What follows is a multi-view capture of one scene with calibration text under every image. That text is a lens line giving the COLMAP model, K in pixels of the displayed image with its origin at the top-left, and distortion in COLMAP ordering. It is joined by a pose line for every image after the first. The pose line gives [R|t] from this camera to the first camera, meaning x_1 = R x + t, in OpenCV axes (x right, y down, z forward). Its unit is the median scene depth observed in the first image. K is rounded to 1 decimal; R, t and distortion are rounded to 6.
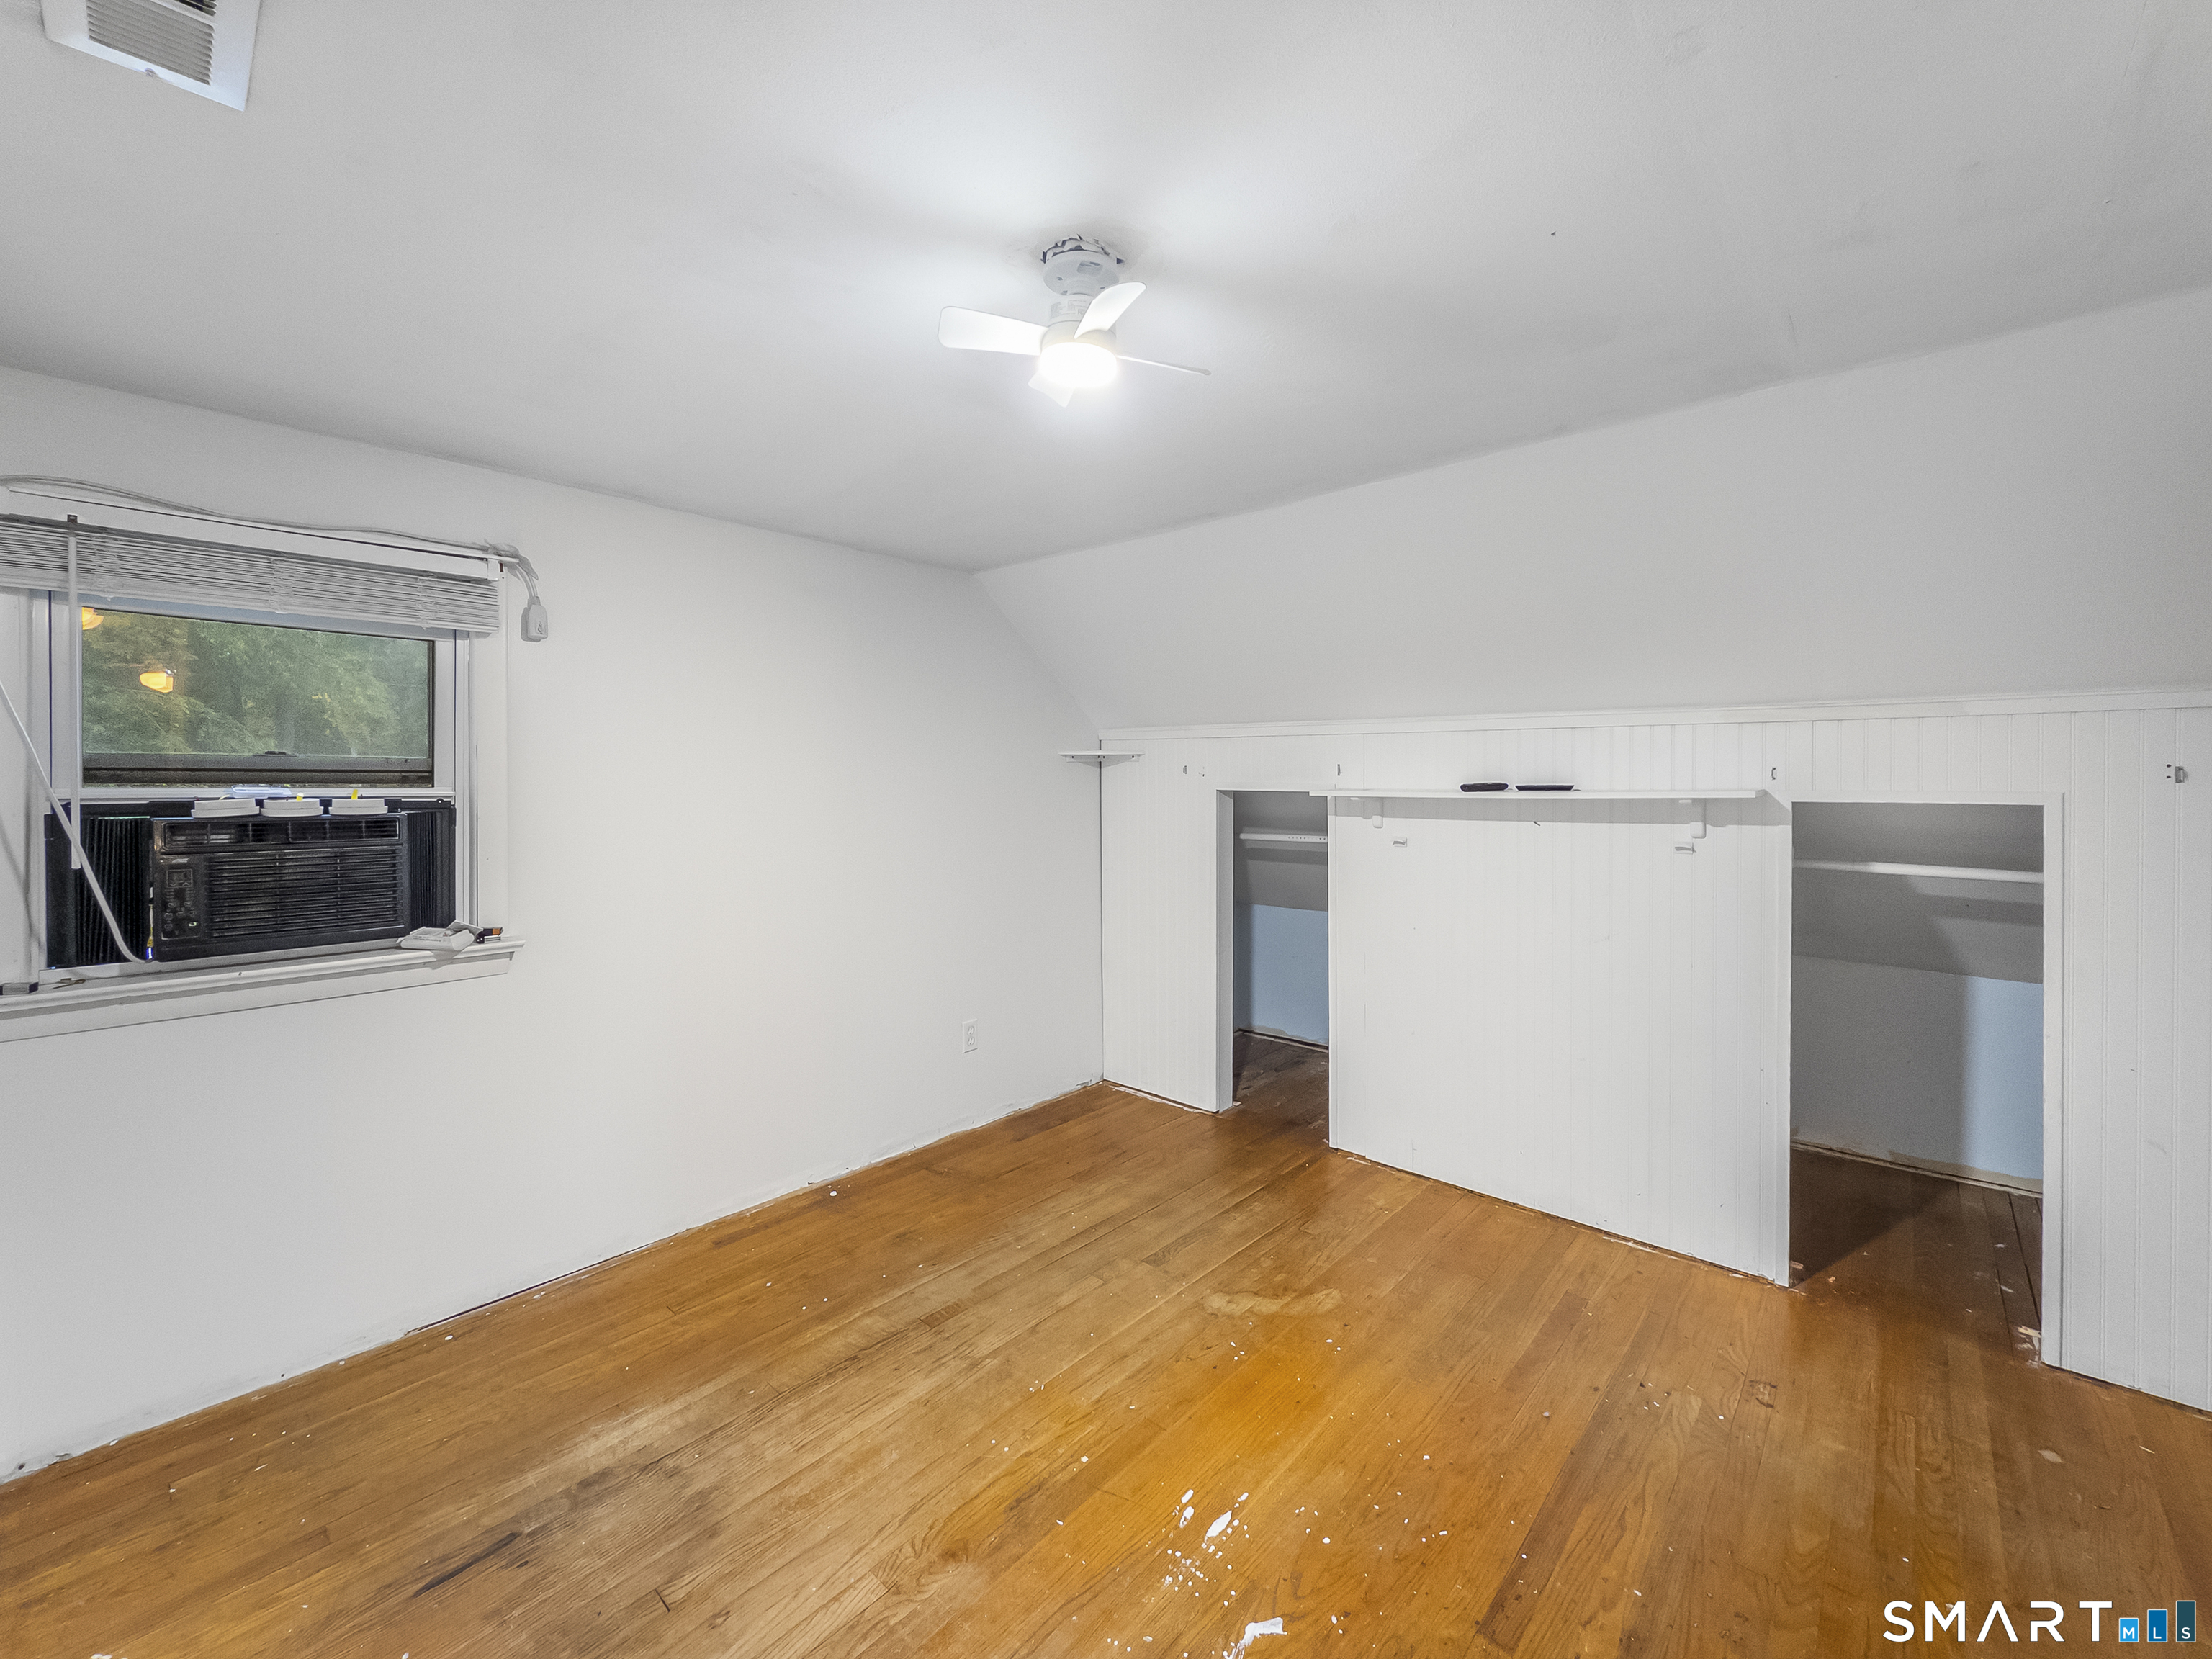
lens RADIAL K [[904.6, 0, 1094.2], [0, 904.6, 779.8], [0, 0, 1]] dist [0.001306, -0.000829]
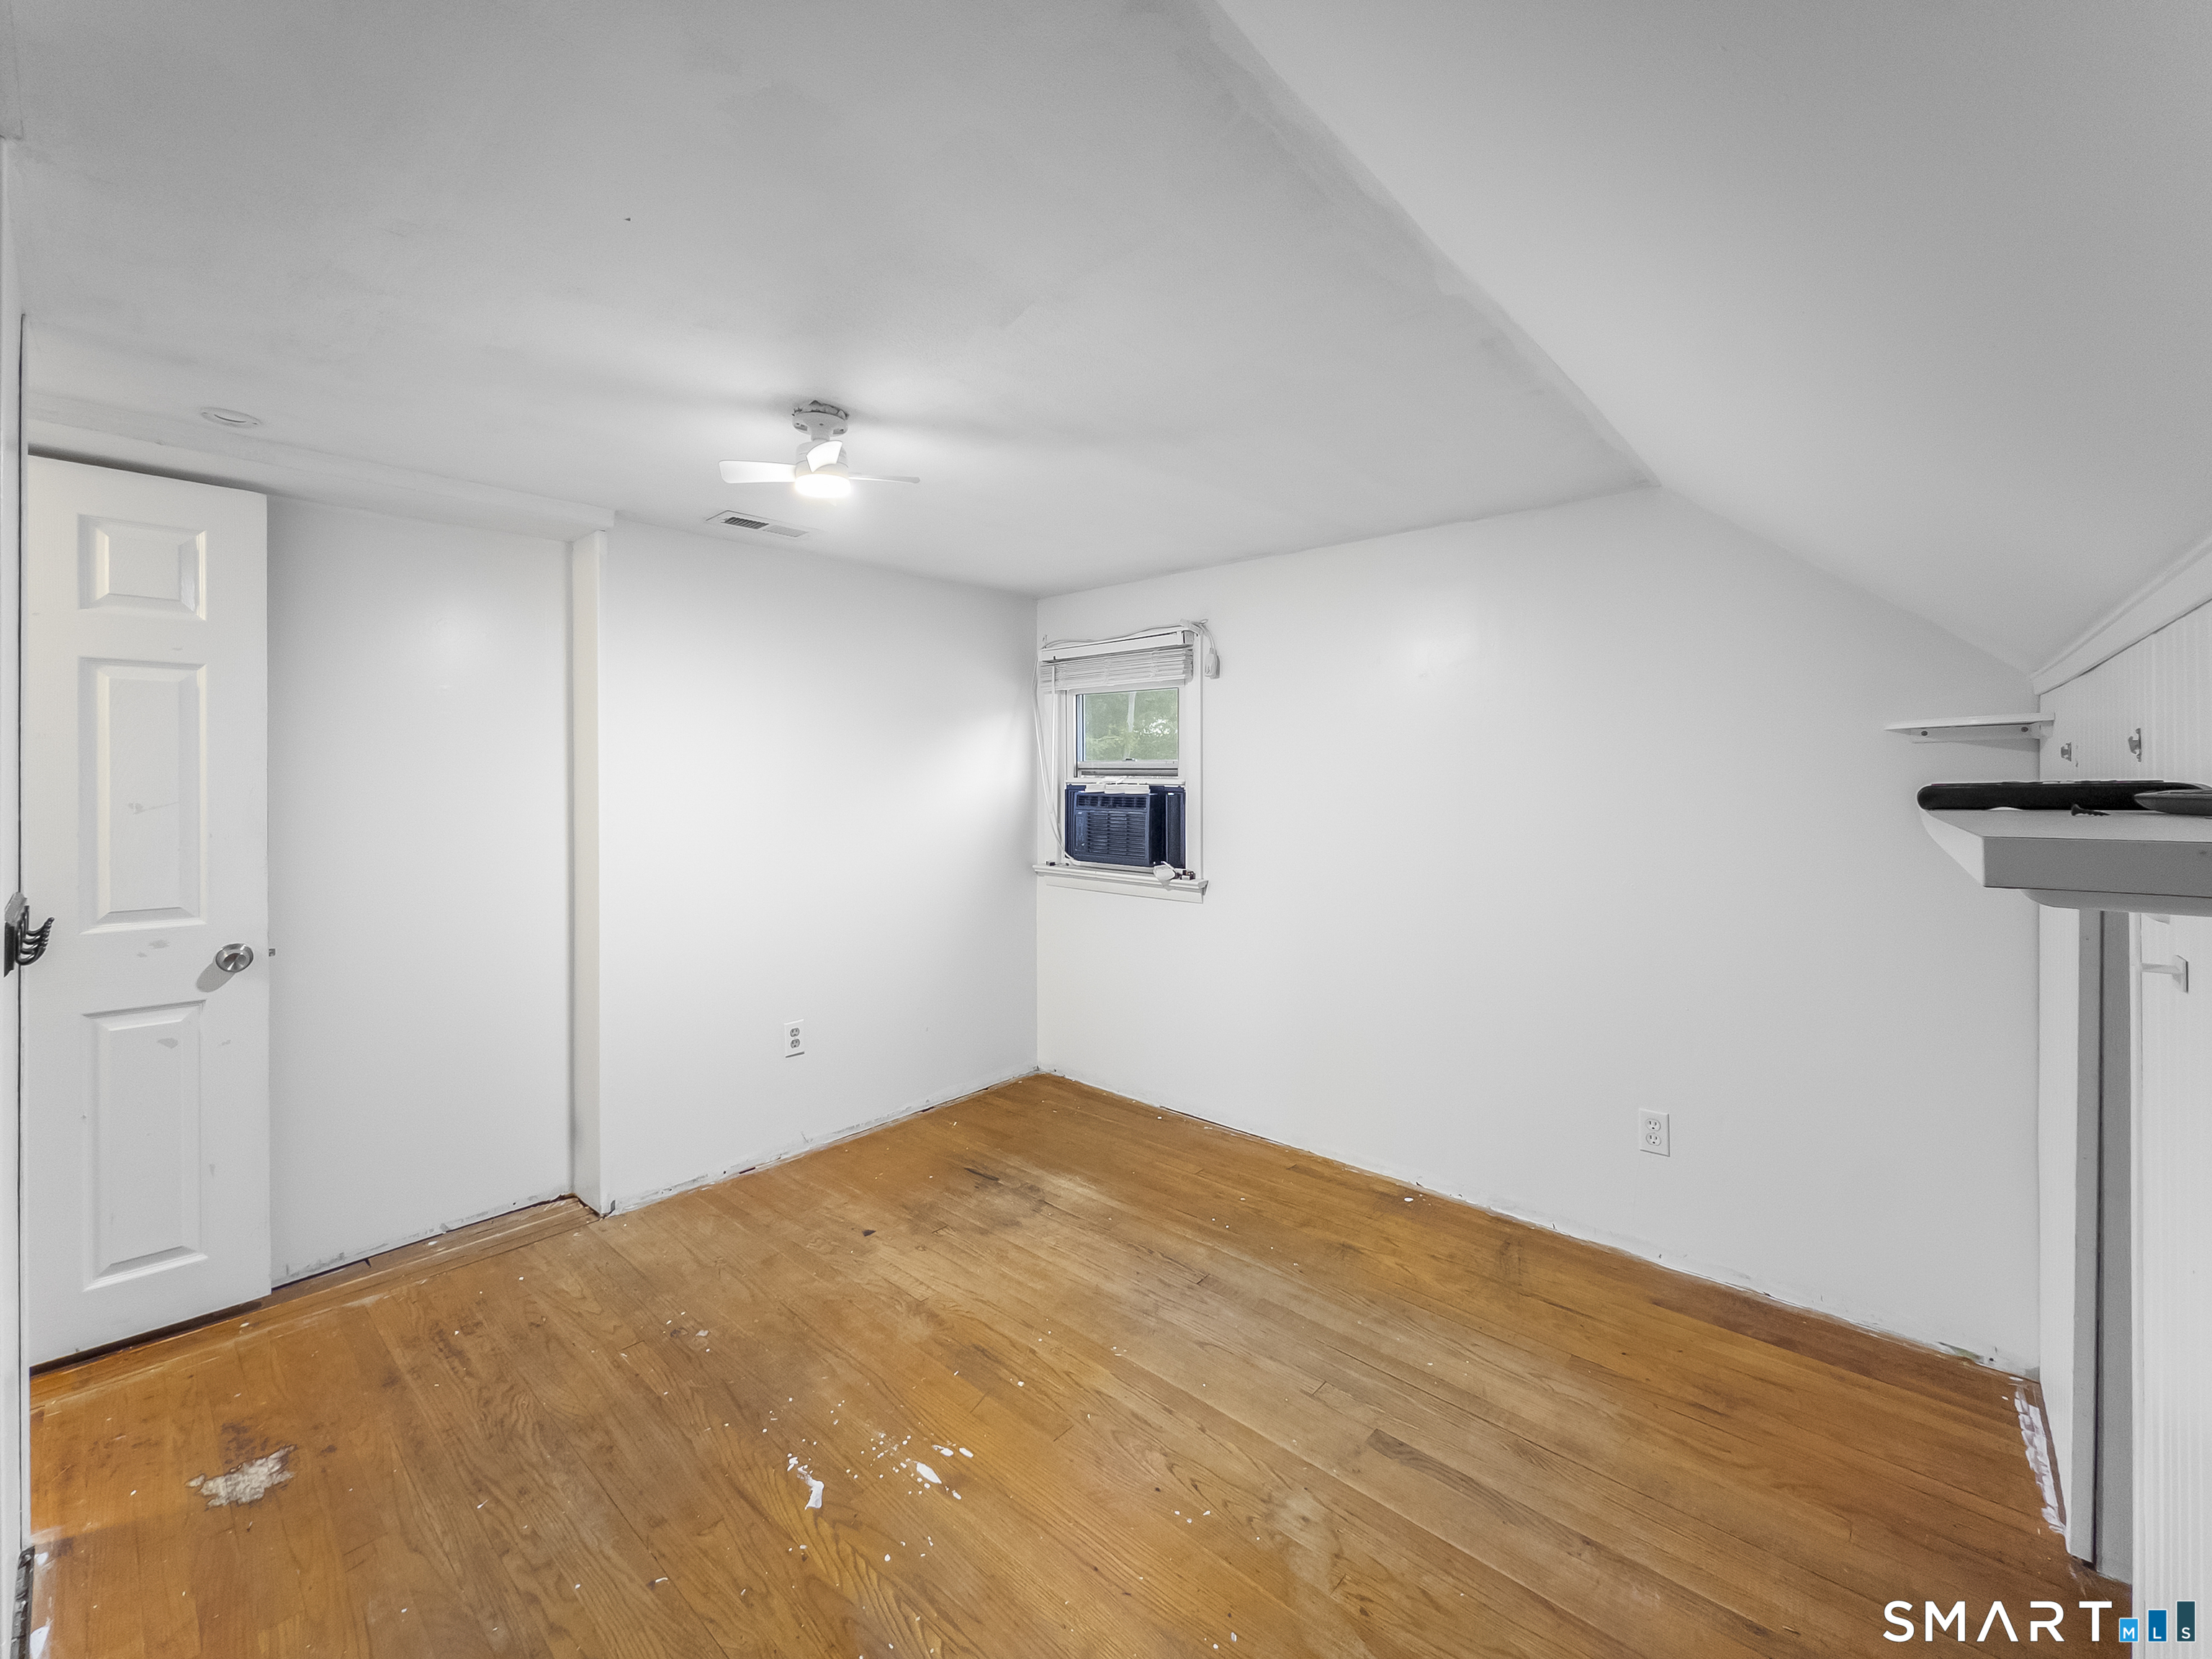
lens RADIAL K [[904.6, 0, 1136.9], [0, 904.6, 776.3], [0, 0, 1]] dist [0.001306, -0.000829]
pose [[0.026737, -0.000547, -0.999642, 0.910414], [-0.002008, 0.999998, -0.000601, 0.005432], [0.999640, 0.002023, 0.026736, 0.917752]]
